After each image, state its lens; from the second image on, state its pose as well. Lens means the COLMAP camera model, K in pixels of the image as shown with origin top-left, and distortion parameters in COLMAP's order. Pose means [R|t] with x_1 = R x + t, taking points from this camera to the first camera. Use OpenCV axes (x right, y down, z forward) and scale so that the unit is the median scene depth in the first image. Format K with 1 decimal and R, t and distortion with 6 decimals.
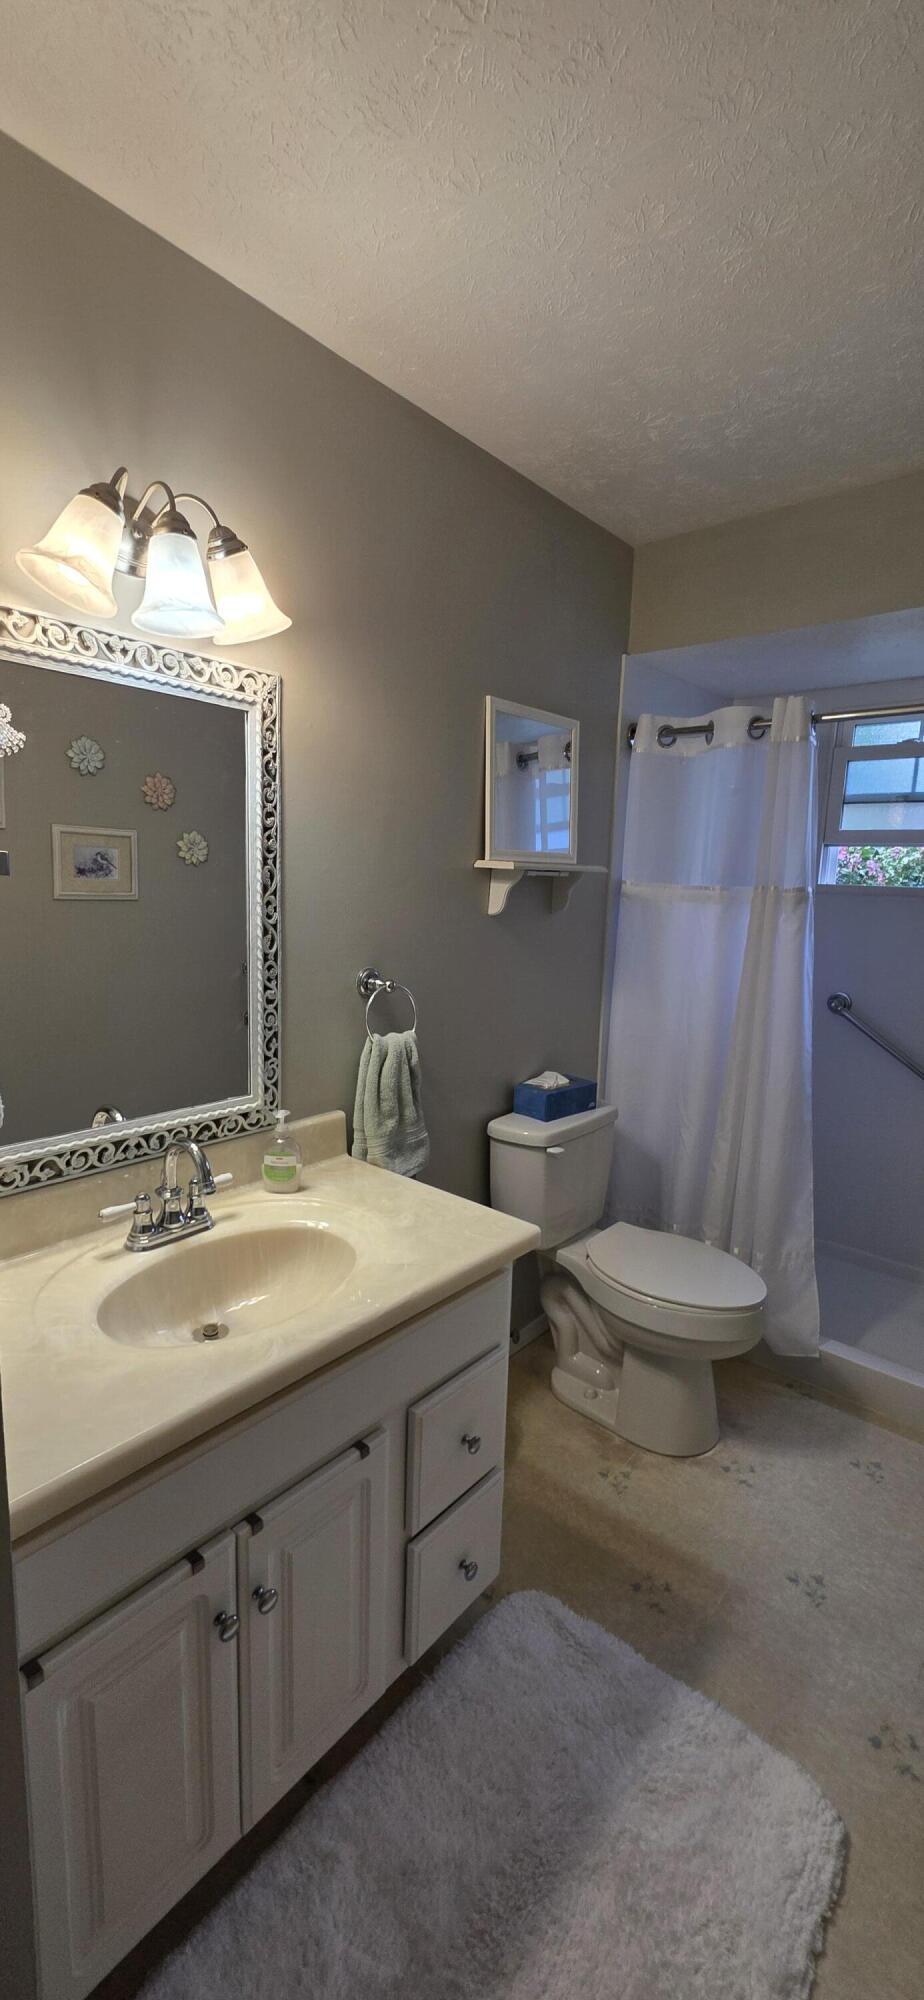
lens RADIAL K [[803.0, 0, 462.2], [0, 803.0, 1002.9], [0, 0, 1]] dist [0.001245, -0.000690]
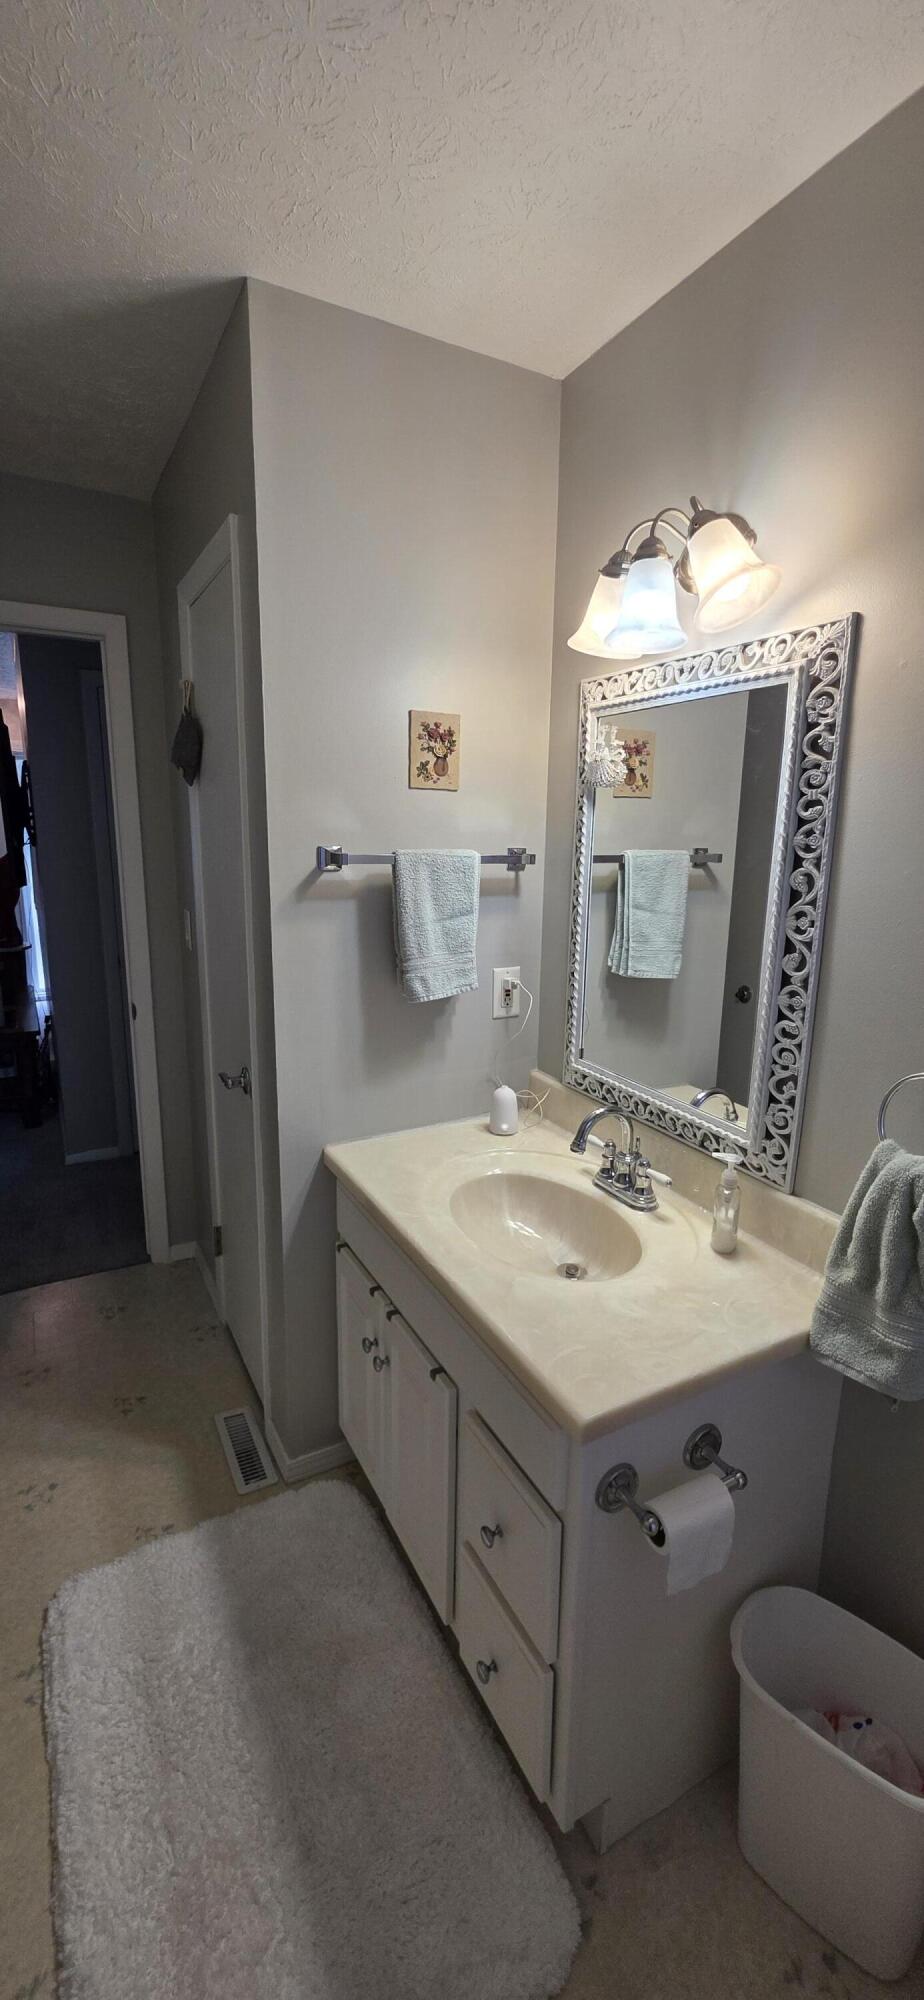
lens RADIAL K [[803.0, 0, 476.2], [0, 803.0, 1004.4], [0, 0, 1]] dist [0.001245, -0.000690]
pose [[-0.340002, 0.156283, -0.927348, 0.609897], [-0.185517, 0.955571, 0.229058, -0.157055], [0.921945, 0.249919, -0.295903, 0.930004]]
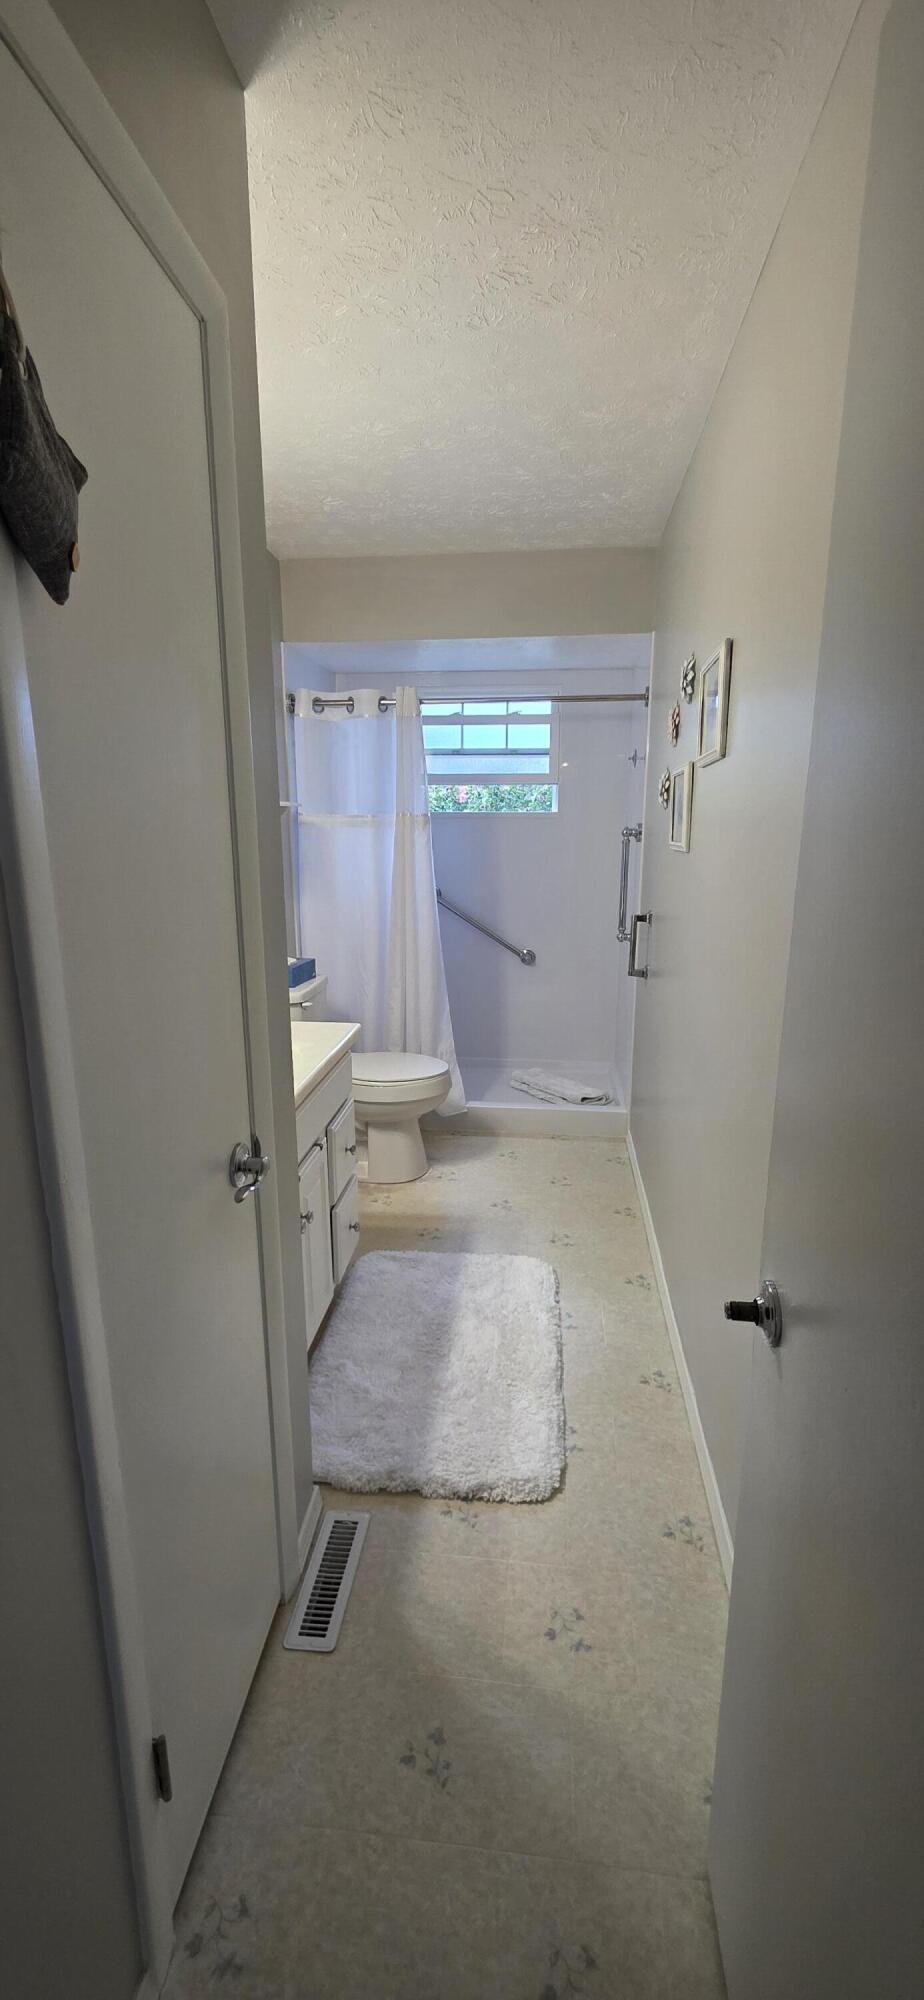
lens RADIAL K [[803.0, 0, 459.3], [0, 803.0, 1016.5], [0, 0, 1]] dist [0.001245, -0.000690]
pose [[0.821158, -0.172934, 0.543868, -0.579182], [0.131924, 0.984692, 0.113916, 0.104629], [-0.555243, -0.021794, 0.831403, -0.447762]]
